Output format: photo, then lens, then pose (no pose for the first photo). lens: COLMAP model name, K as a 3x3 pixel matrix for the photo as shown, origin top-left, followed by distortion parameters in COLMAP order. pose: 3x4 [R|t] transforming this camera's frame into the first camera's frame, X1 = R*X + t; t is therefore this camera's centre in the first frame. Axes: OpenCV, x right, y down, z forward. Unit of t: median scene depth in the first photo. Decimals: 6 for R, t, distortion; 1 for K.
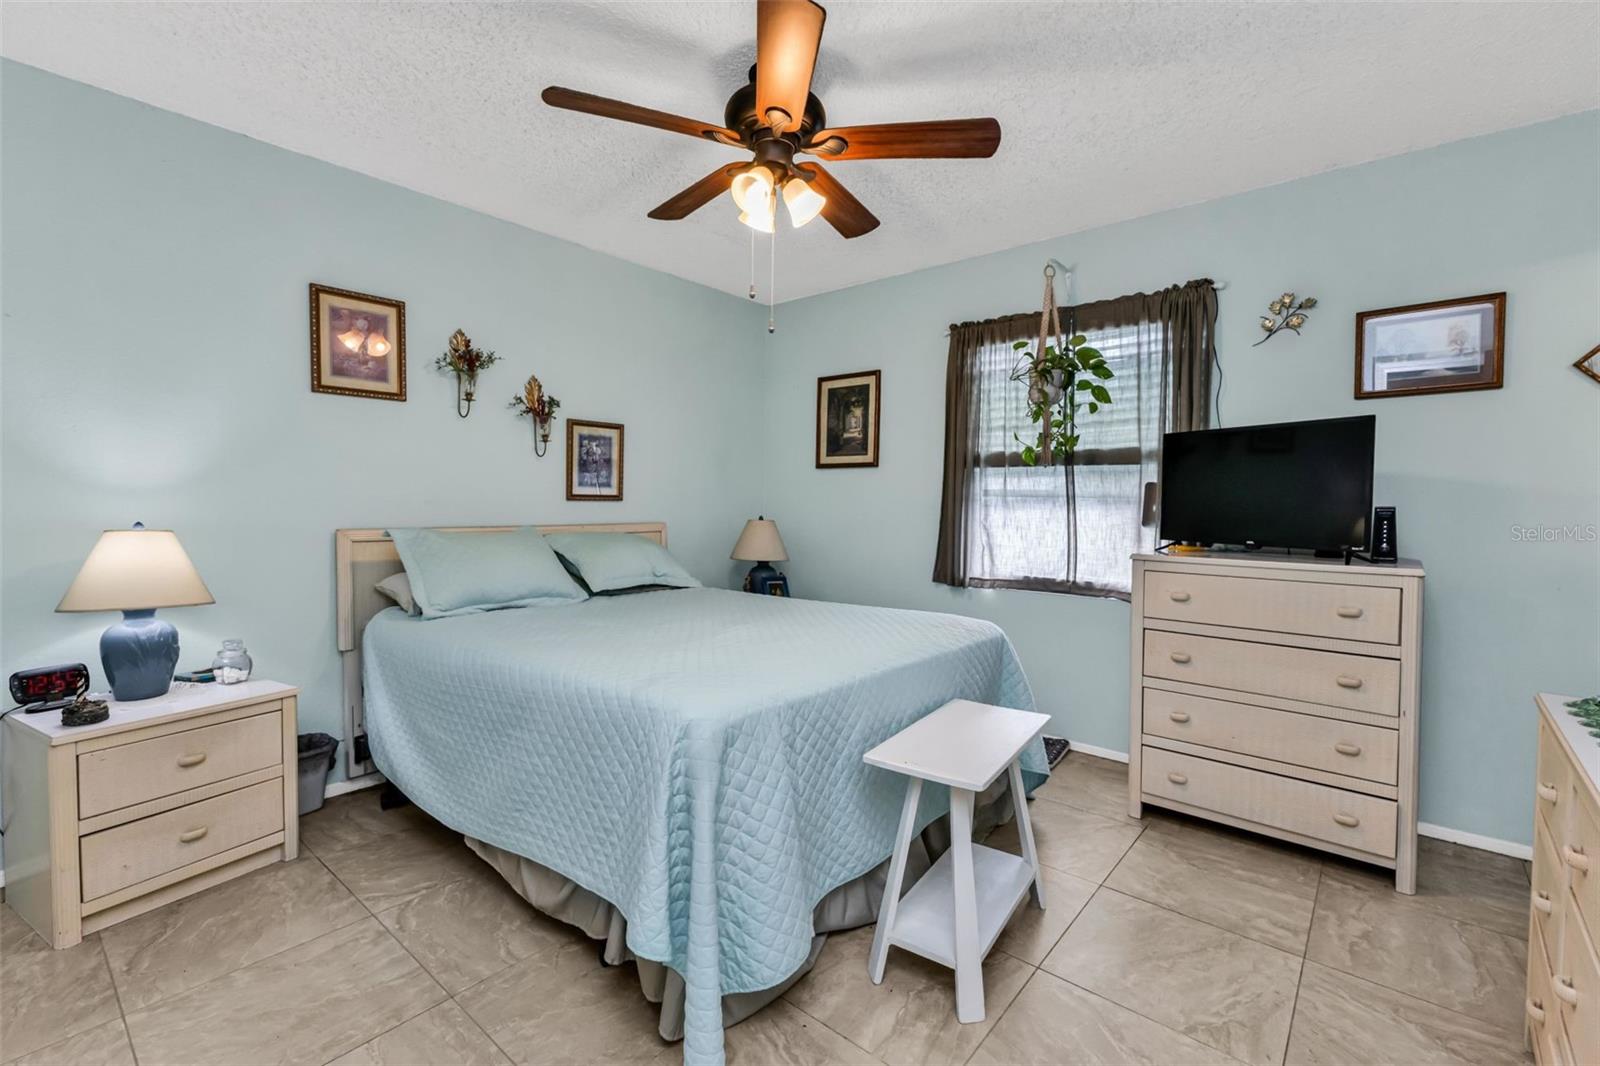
lens RADIAL K [[699.9, 0, 798.5], [0, 699.9, 530.7], [0, 0, 1]] dist [0.003377, 0.000316]
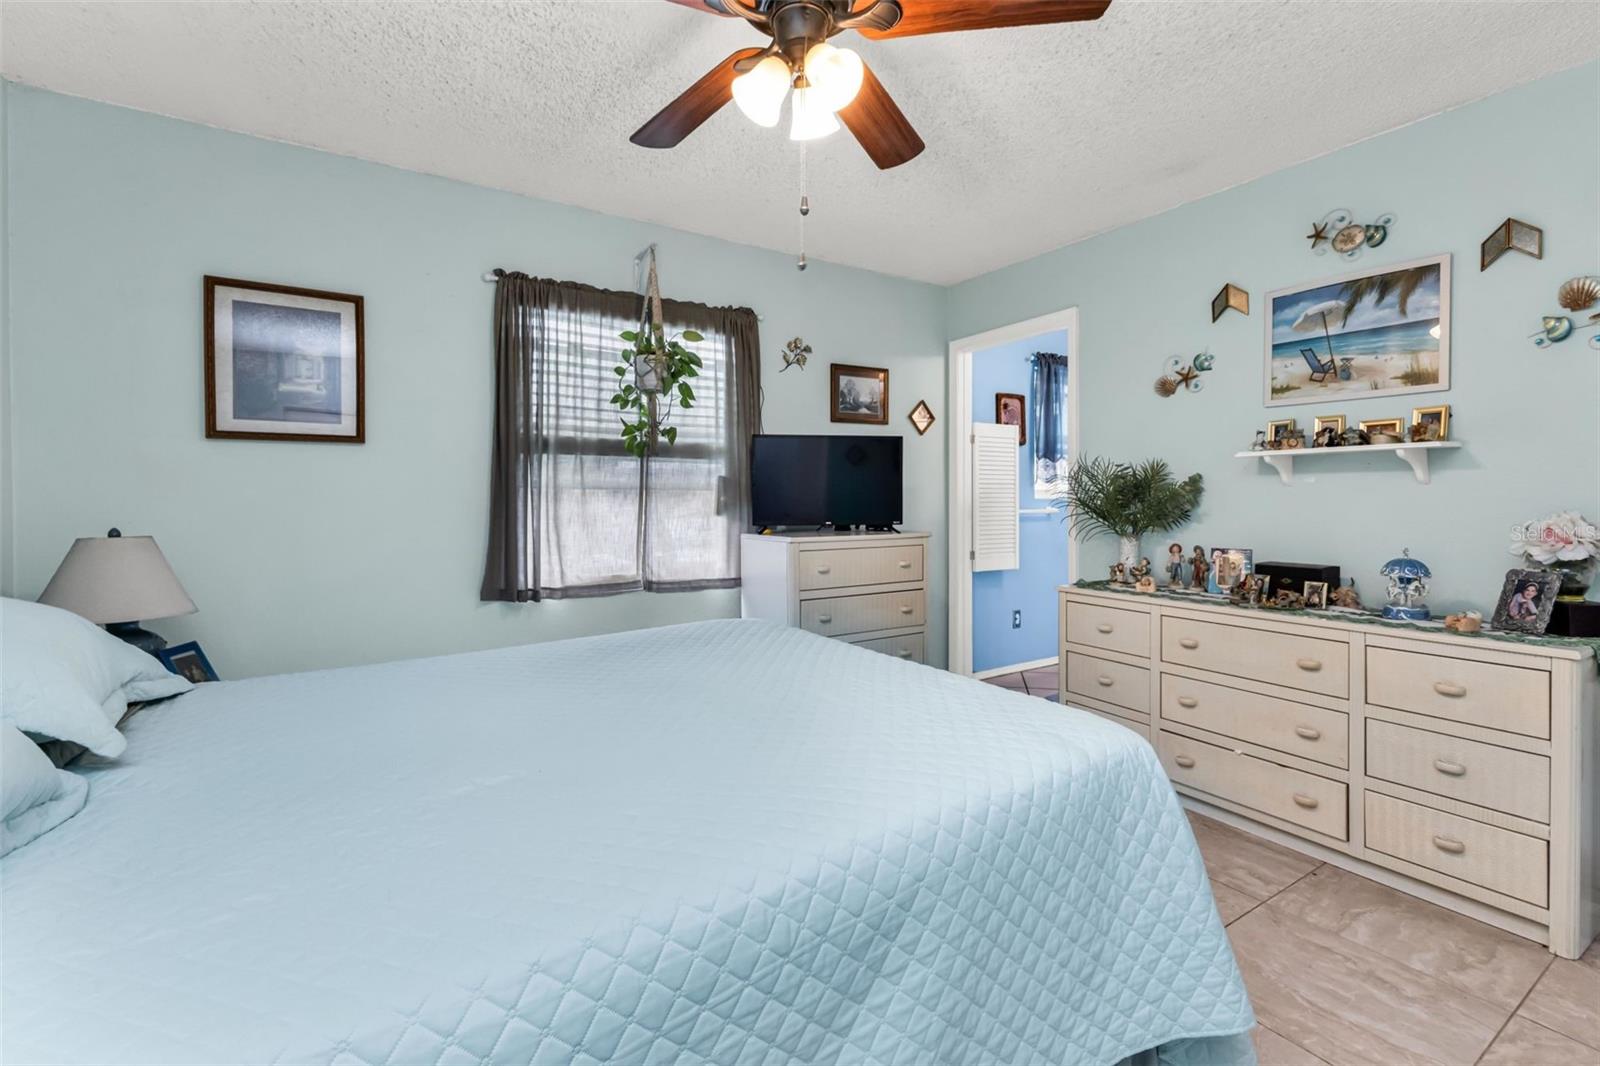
lens RADIAL K [[699.9, 0, 794.4], [0, 699.9, 488.9], [0, 0, 1]] dist [0.003377, 0.000316]
pose [[0.287542, -0.002512, 0.957765, -0.474708], [0.045104, 0.998923, -0.010922, -0.027978], [-0.956706, 0.046340, 0.287345, 0.511591]]
